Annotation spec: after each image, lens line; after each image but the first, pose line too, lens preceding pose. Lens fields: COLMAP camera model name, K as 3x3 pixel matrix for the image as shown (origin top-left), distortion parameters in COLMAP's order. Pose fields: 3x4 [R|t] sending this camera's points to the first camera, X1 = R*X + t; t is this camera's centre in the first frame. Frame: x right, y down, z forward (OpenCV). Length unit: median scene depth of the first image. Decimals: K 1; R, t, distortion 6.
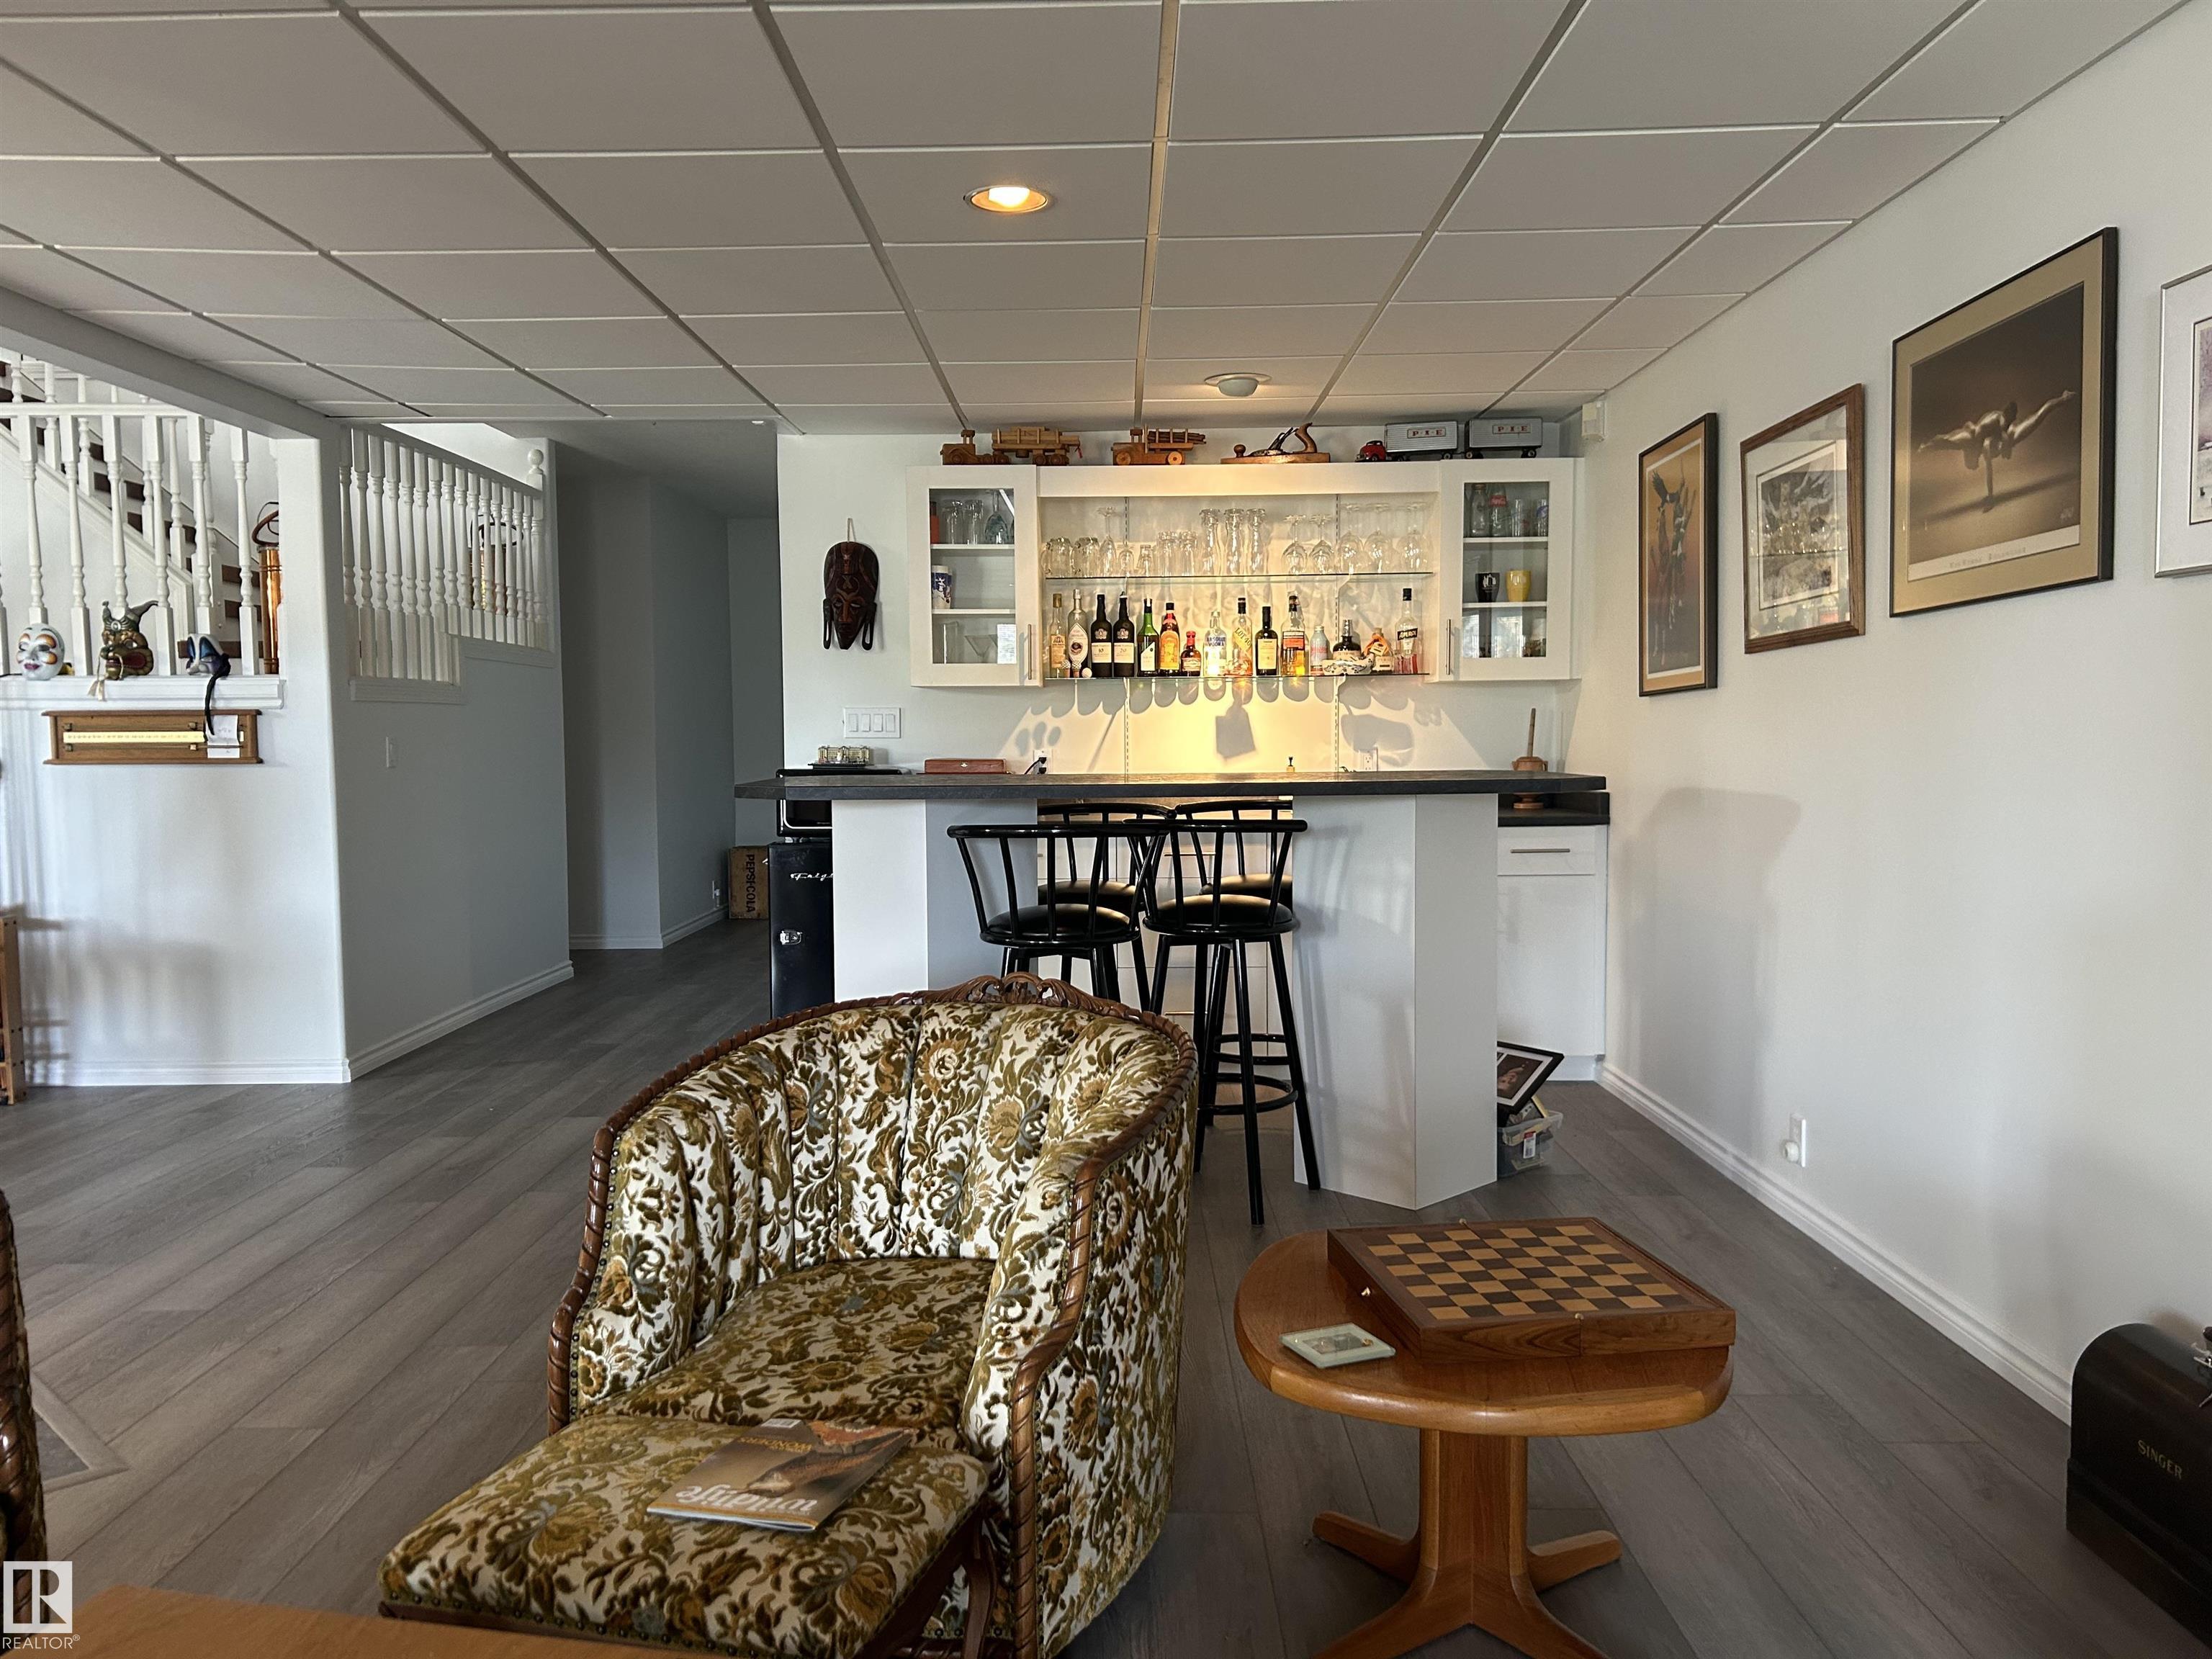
lens RADIAL K [[1649.8, 0, 1106.0], [0, 1649.8, 829.5], [0, 0, 1]] dist [0.191950, -0.132738]
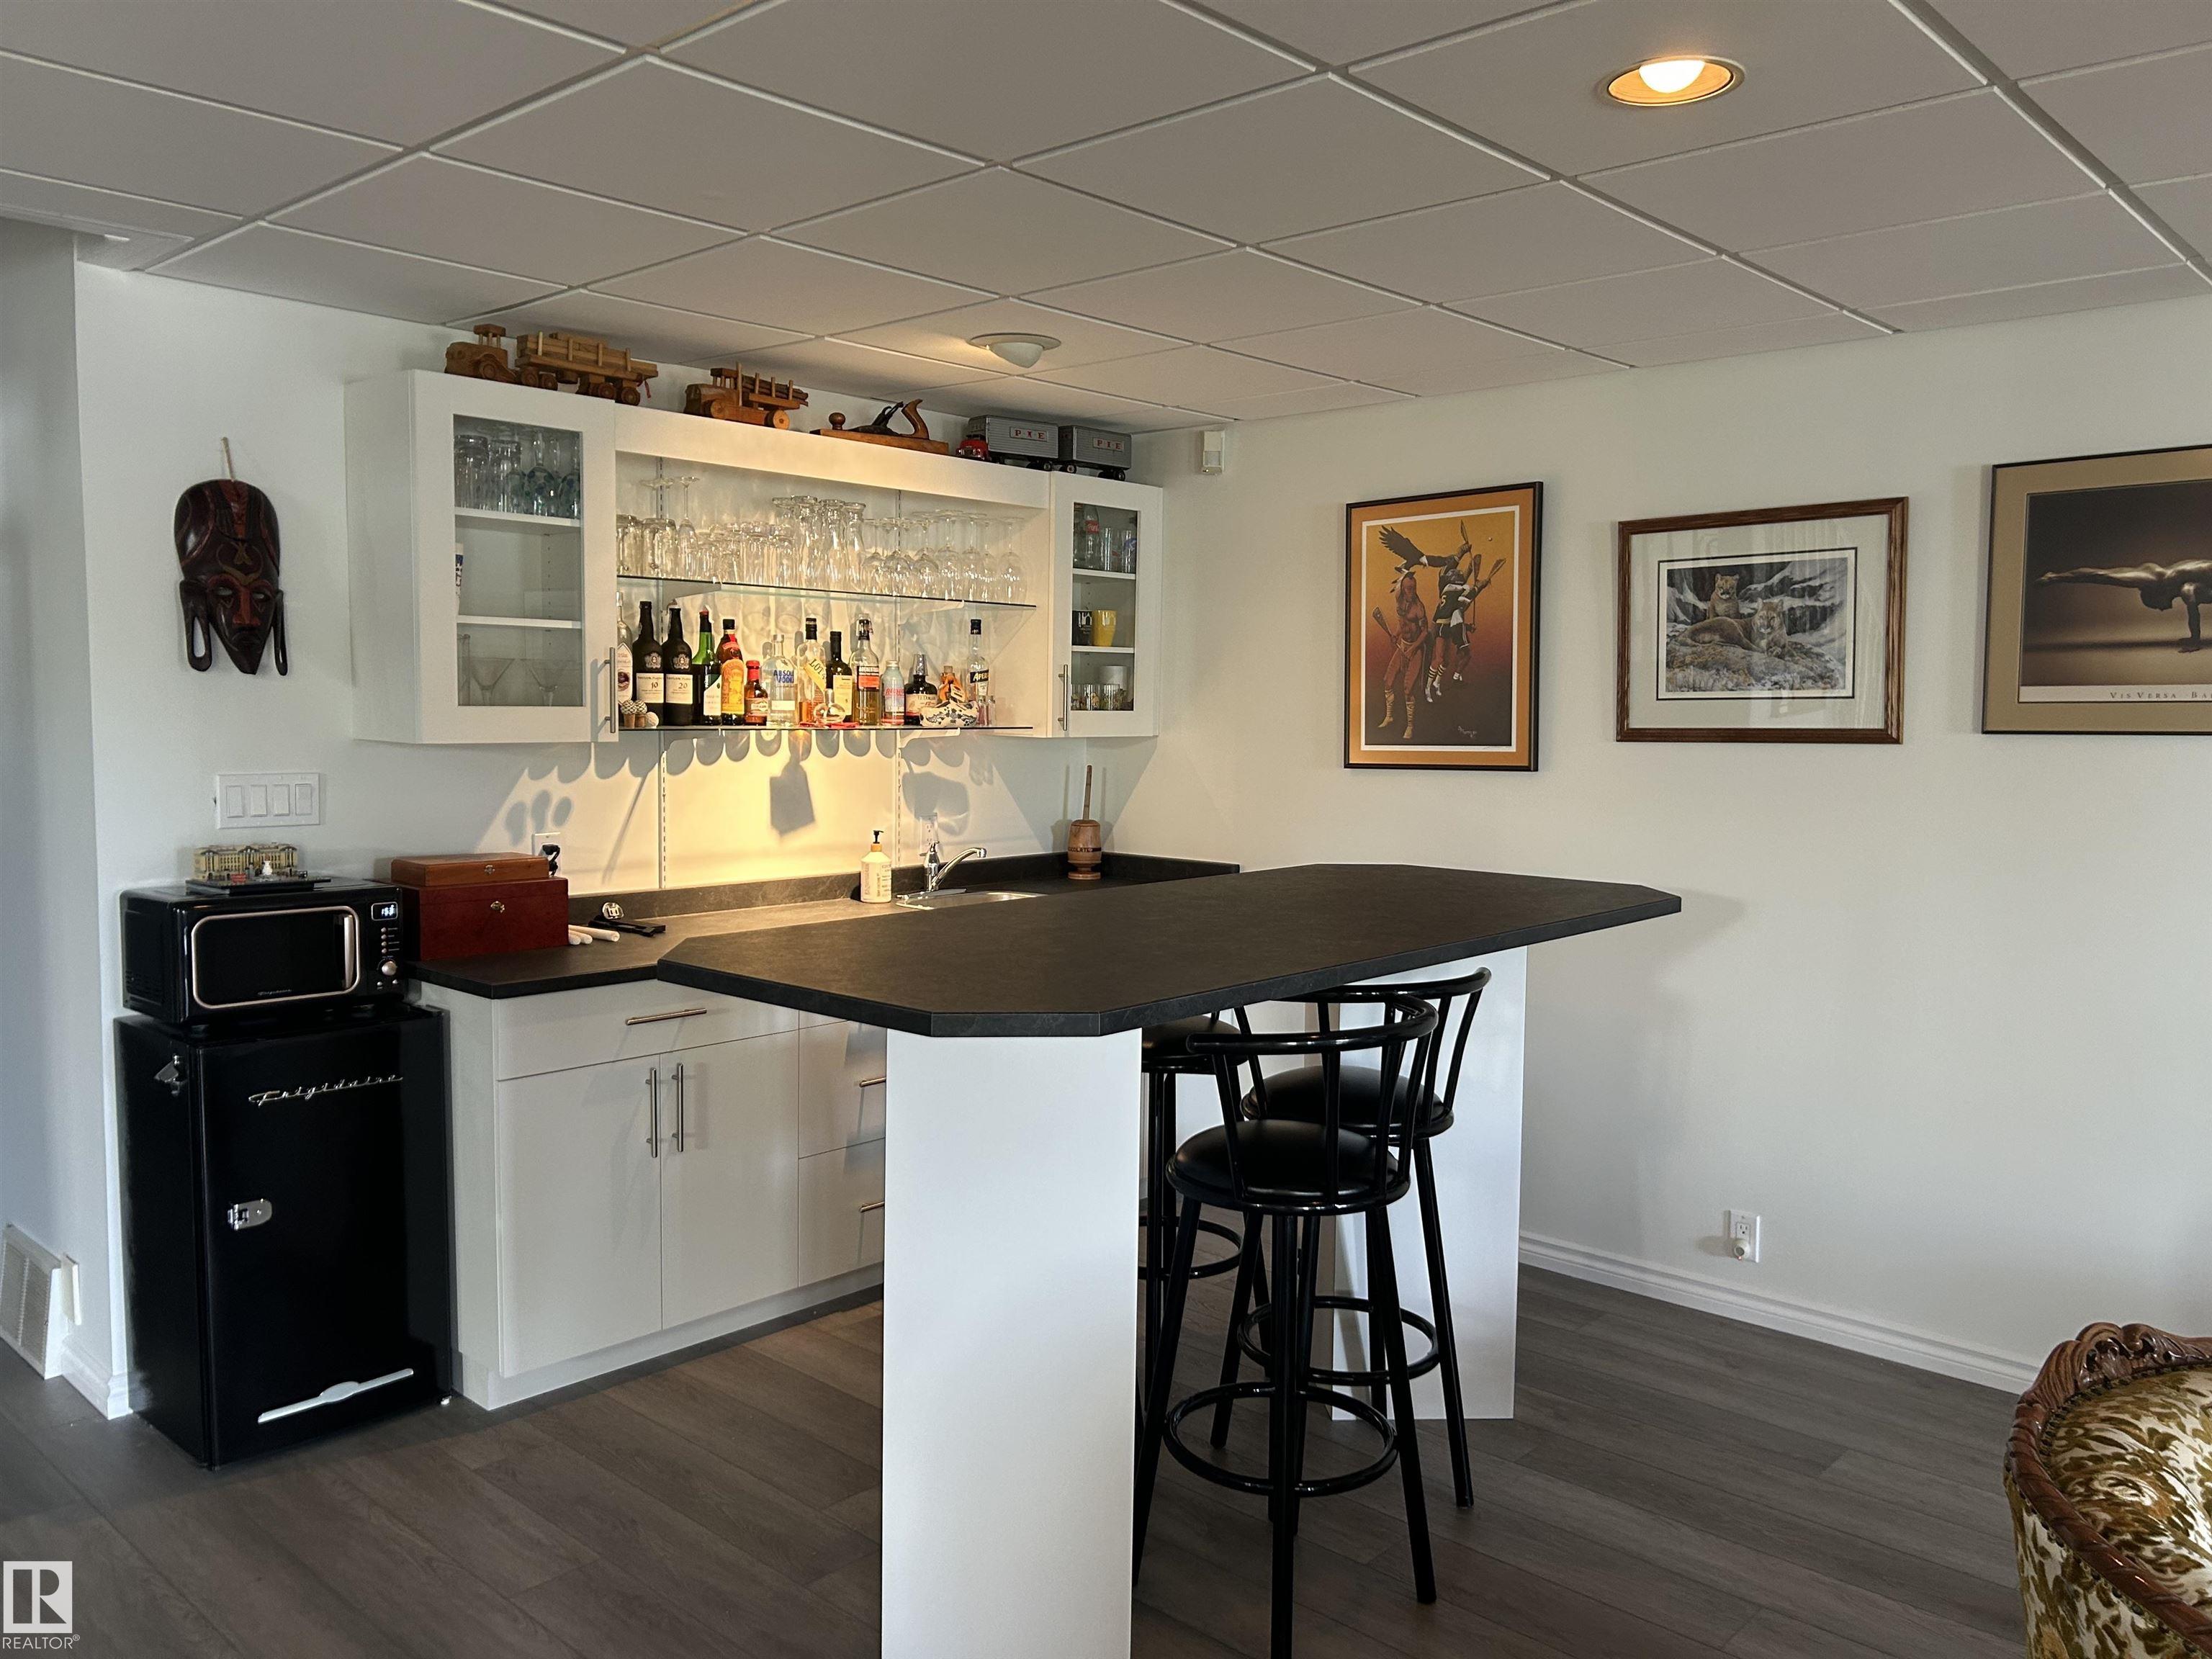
lens RADIAL K [[1657.1, 0, 1091.3], [0, 1657.1, 825.6], [0, 0, 1]] dist [0.095503, -0.130721]
pose [[0.682880, -0.039244, 0.729476, -0.377213], [0.028868, 0.999226, 0.026732, -0.063876], [-0.729960, 0.002804, 0.683484, 0.405133]]
